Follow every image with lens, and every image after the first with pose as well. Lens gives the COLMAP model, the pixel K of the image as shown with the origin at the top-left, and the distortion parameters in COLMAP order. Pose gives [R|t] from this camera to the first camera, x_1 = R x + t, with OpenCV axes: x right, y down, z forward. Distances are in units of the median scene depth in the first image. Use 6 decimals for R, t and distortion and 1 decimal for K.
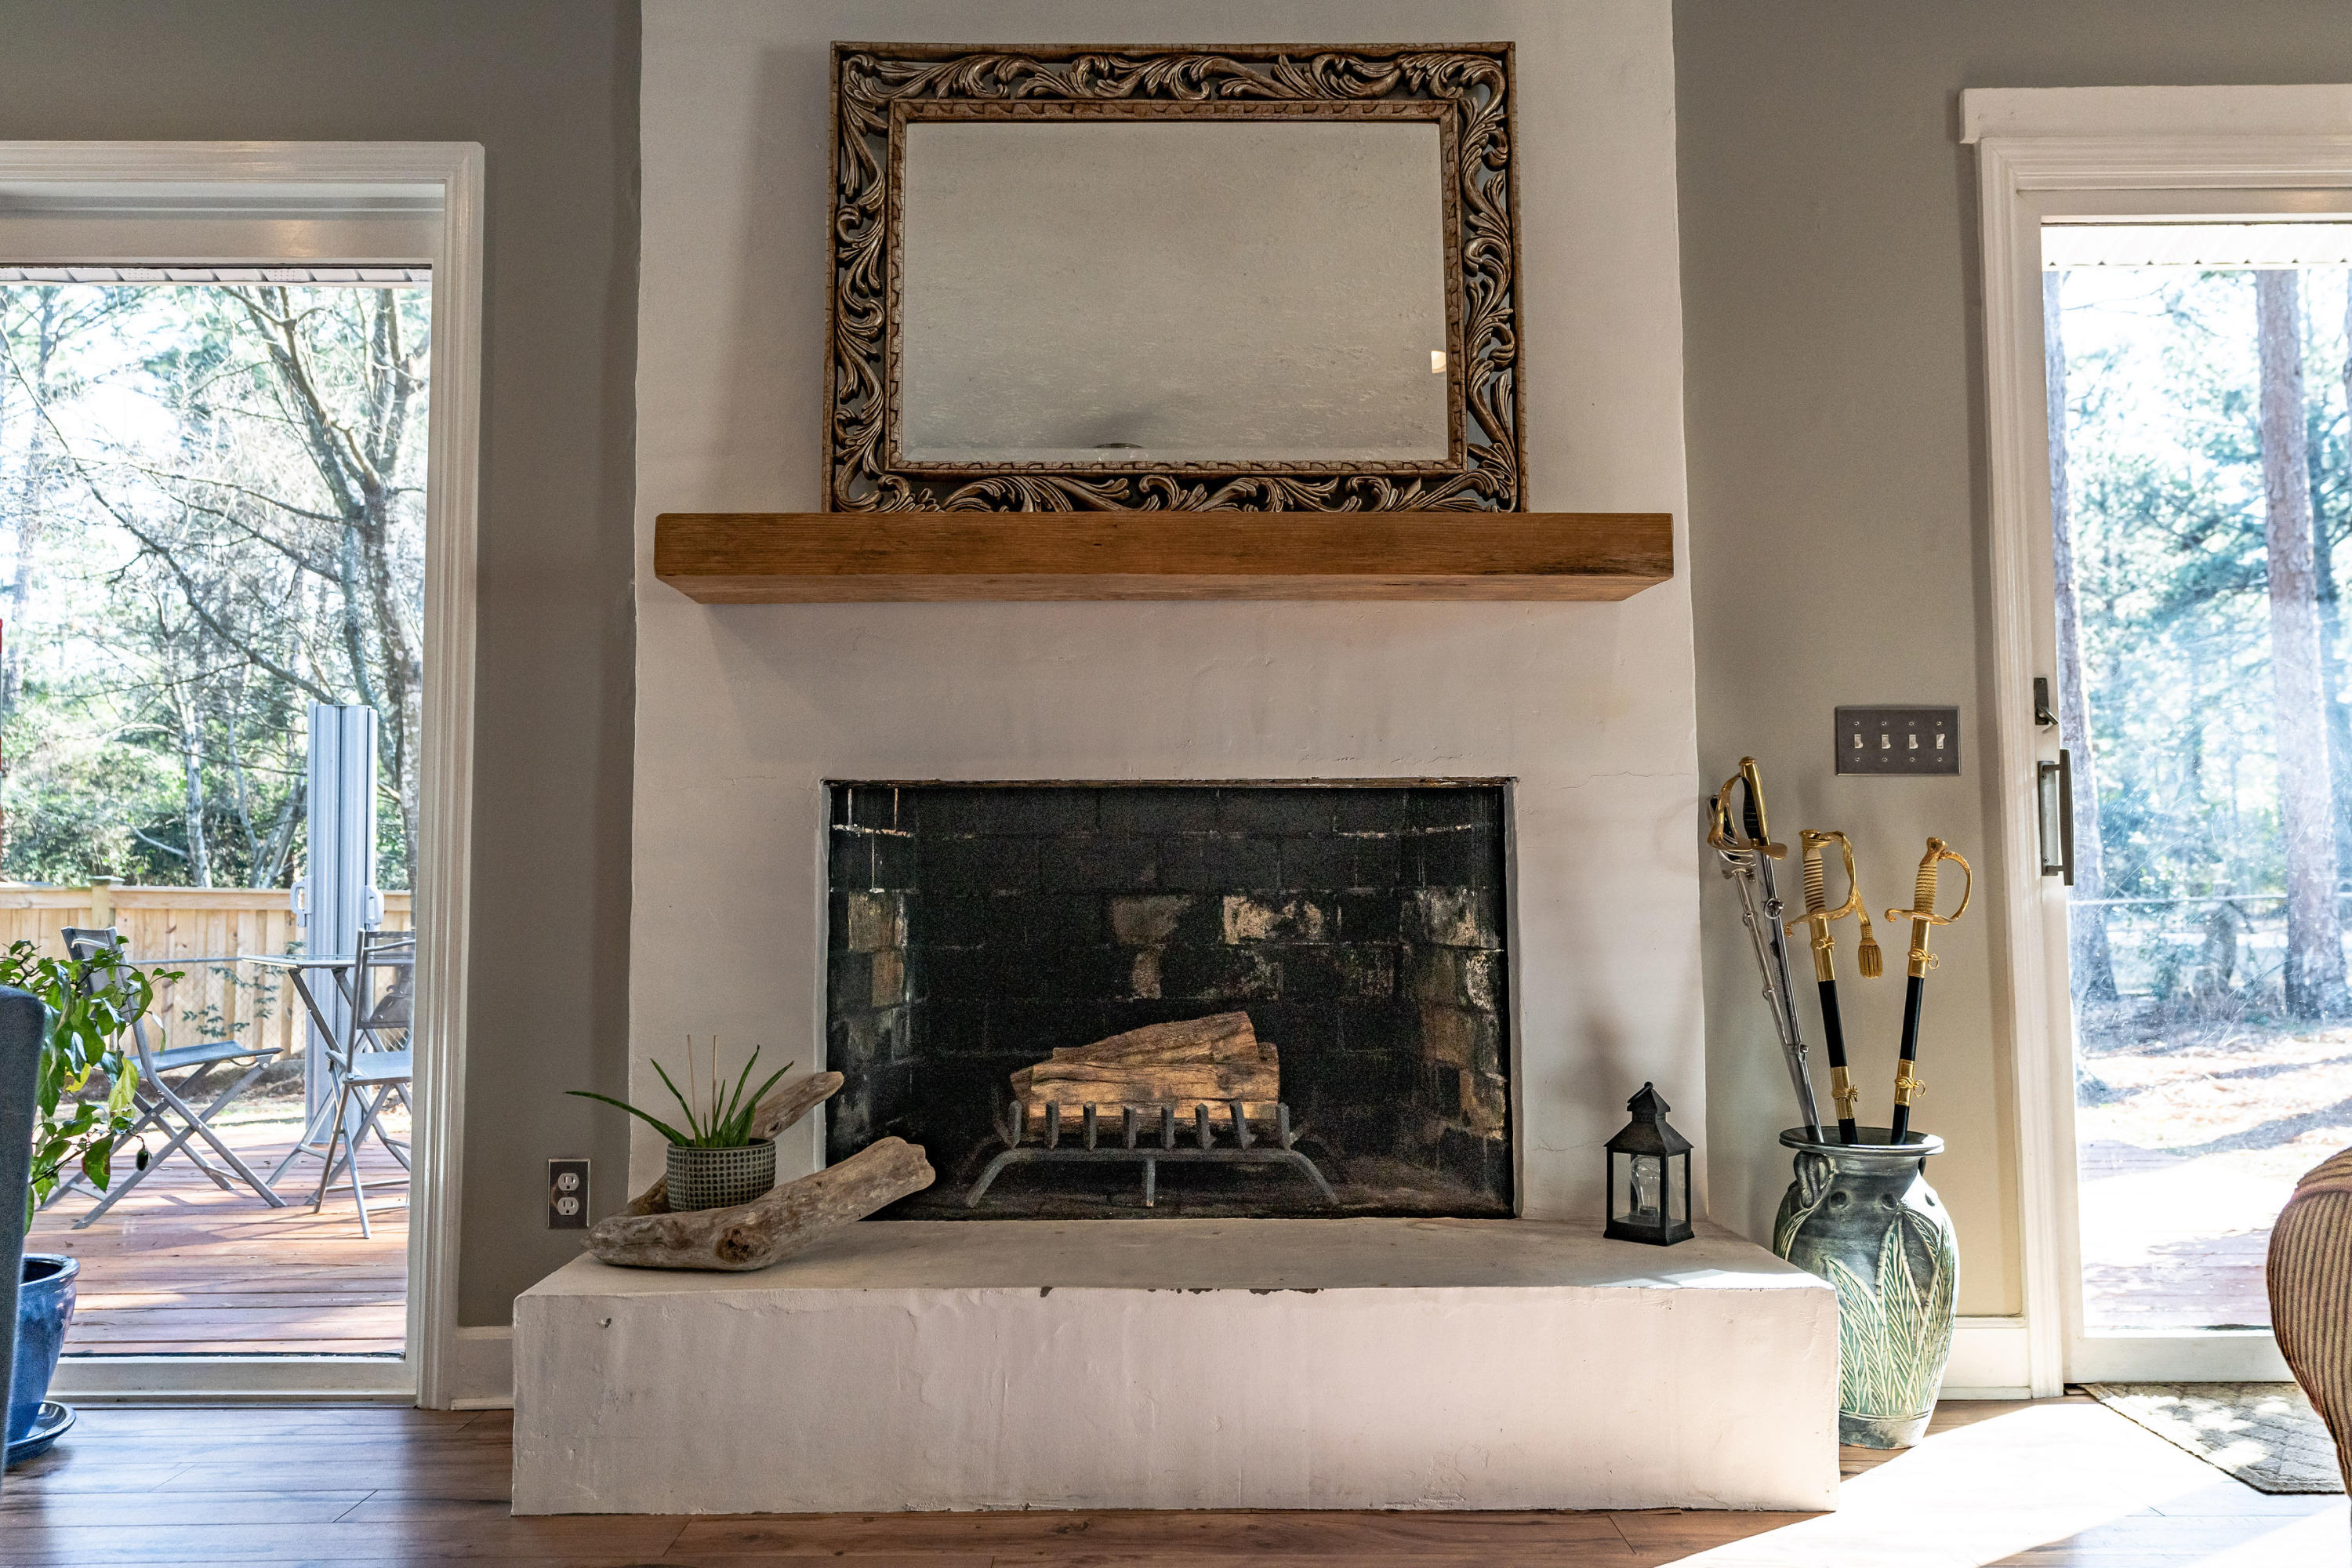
lens RADIAL K [[1773.4, 0, 1174.5], [0, 1773.4, 799.4], [0, 0, 1]] dist [0.001320, 0.006766]
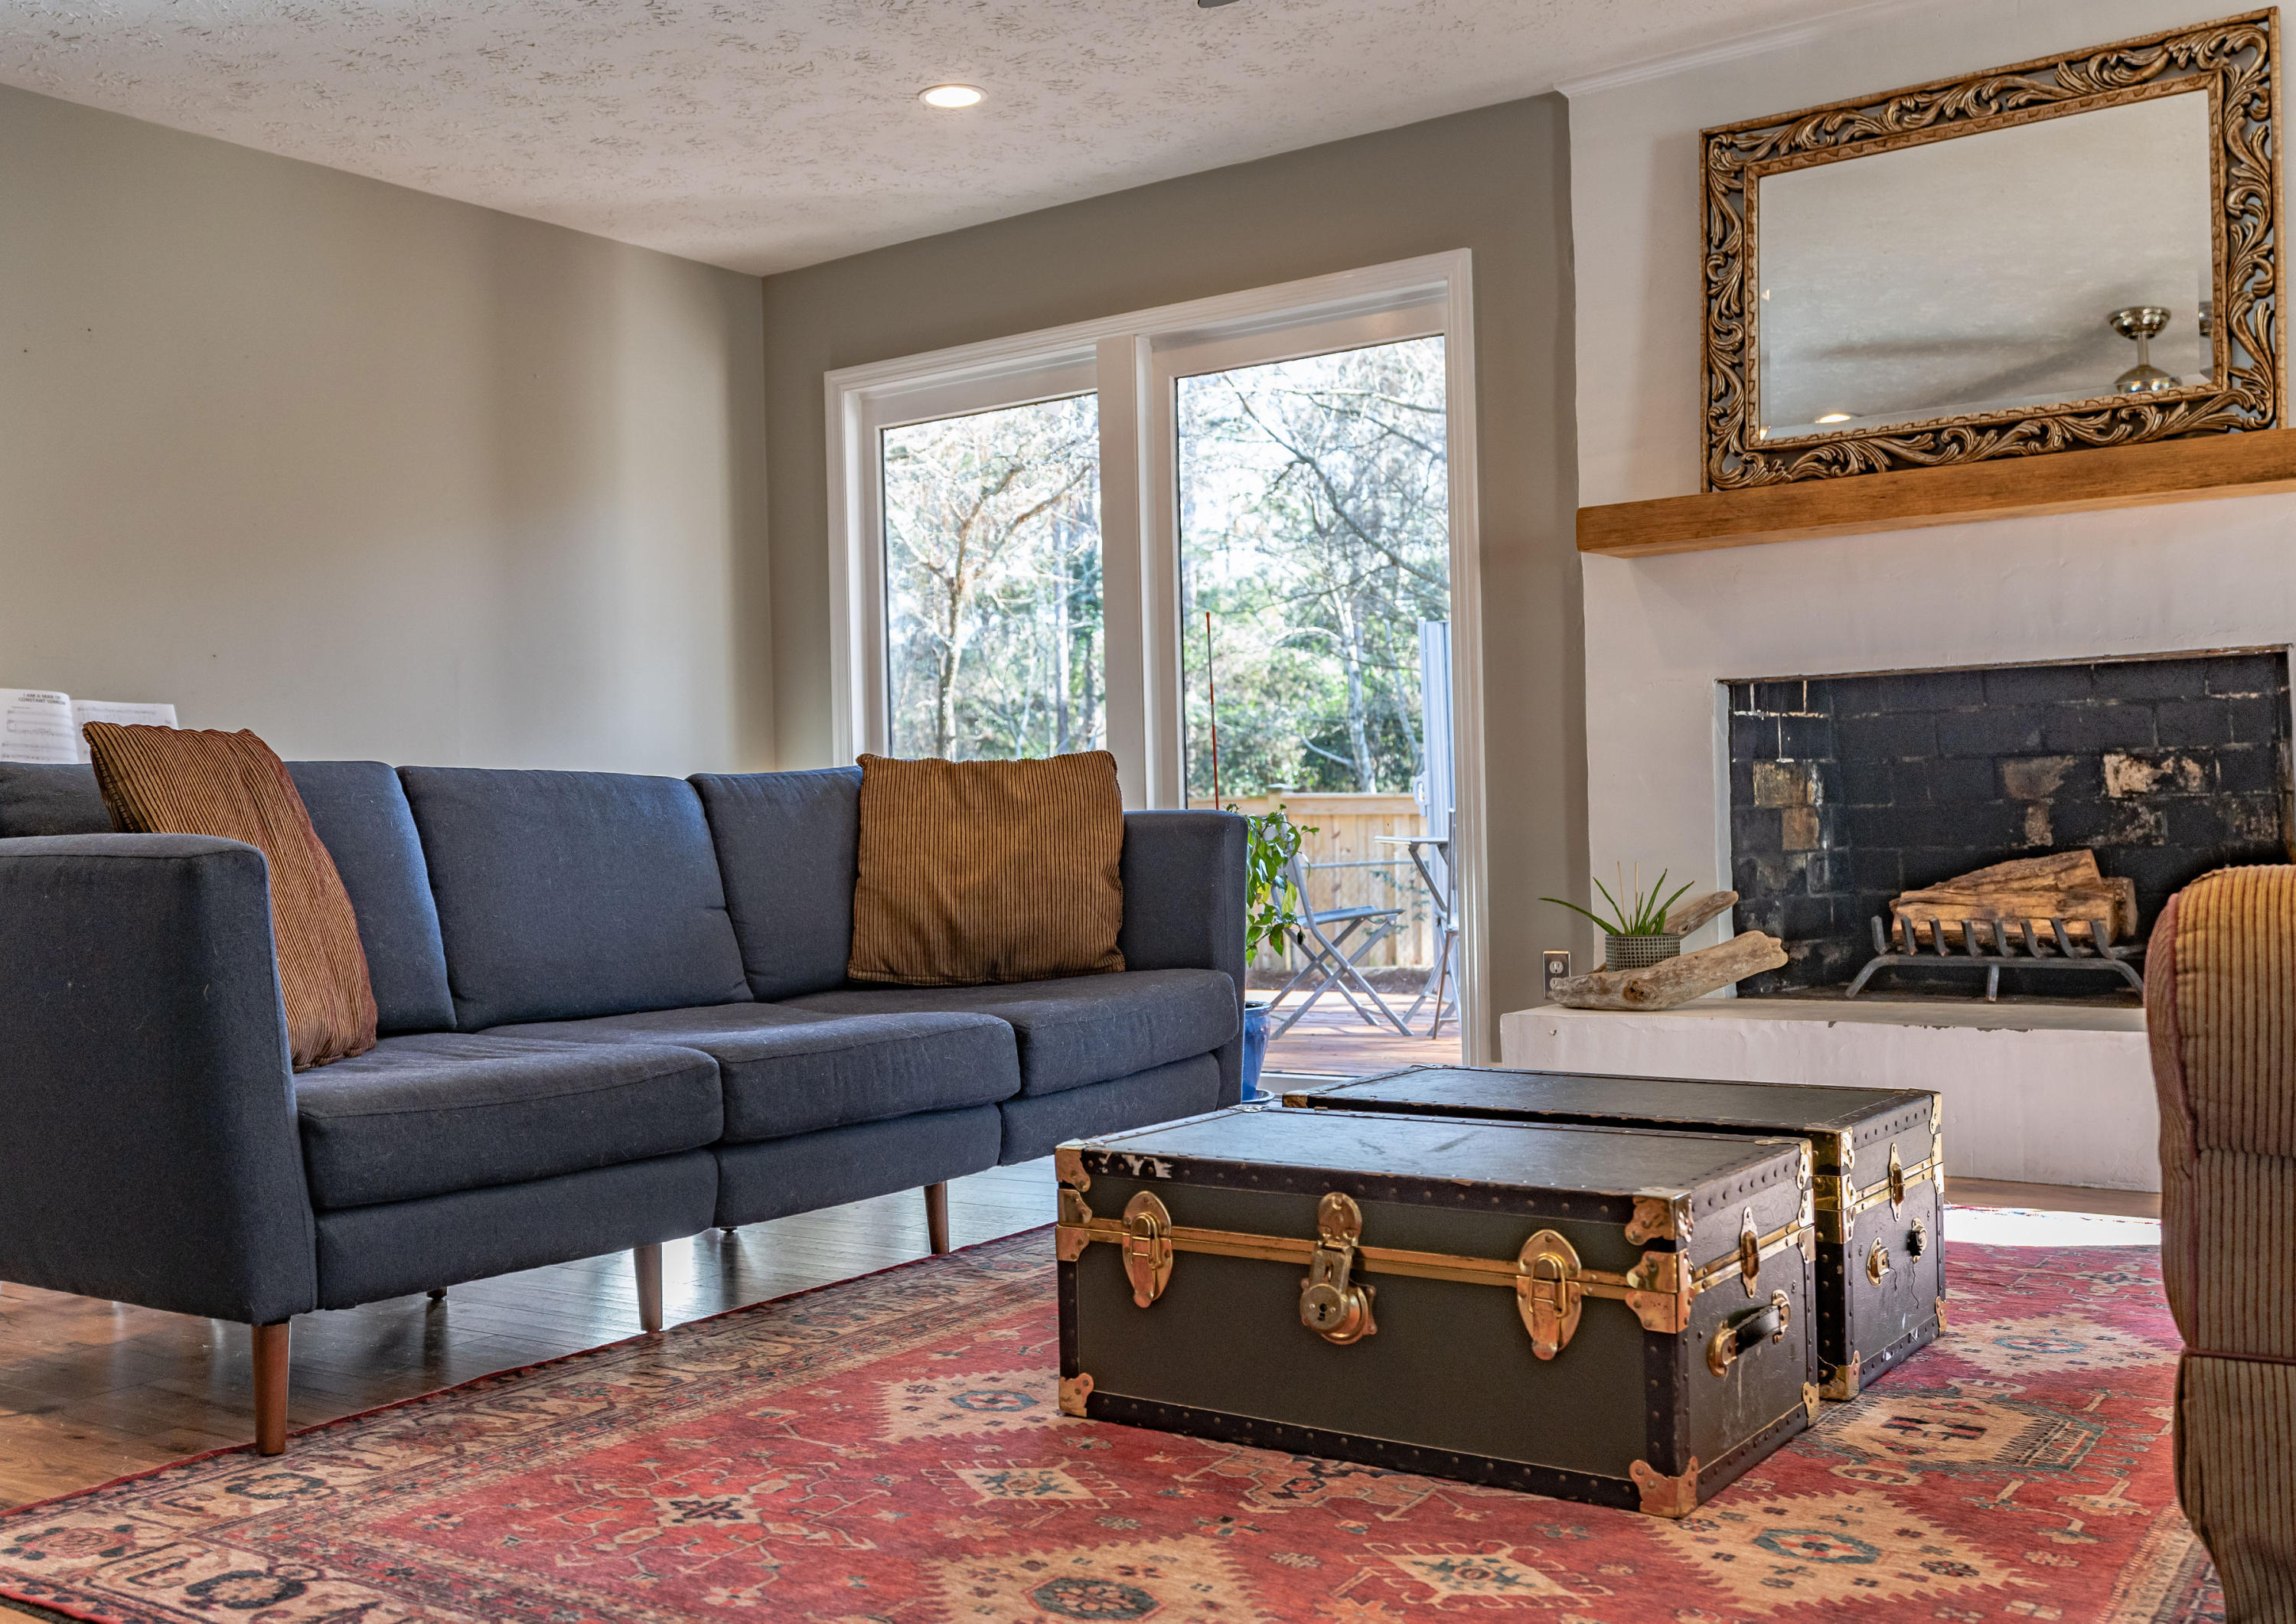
lens RADIAL K [[2183.2, 0, 1148.0], [0, 2183.2, 812.0], [0, 0, 1]] dist [0.000919, 0.000002]
pose [[0.823694, -0.022791, -0.566576, 0.381965], [0.057665, 0.997378, 0.043715, -0.007897], [0.564094, -0.068679, 0.822849, -0.622429]]
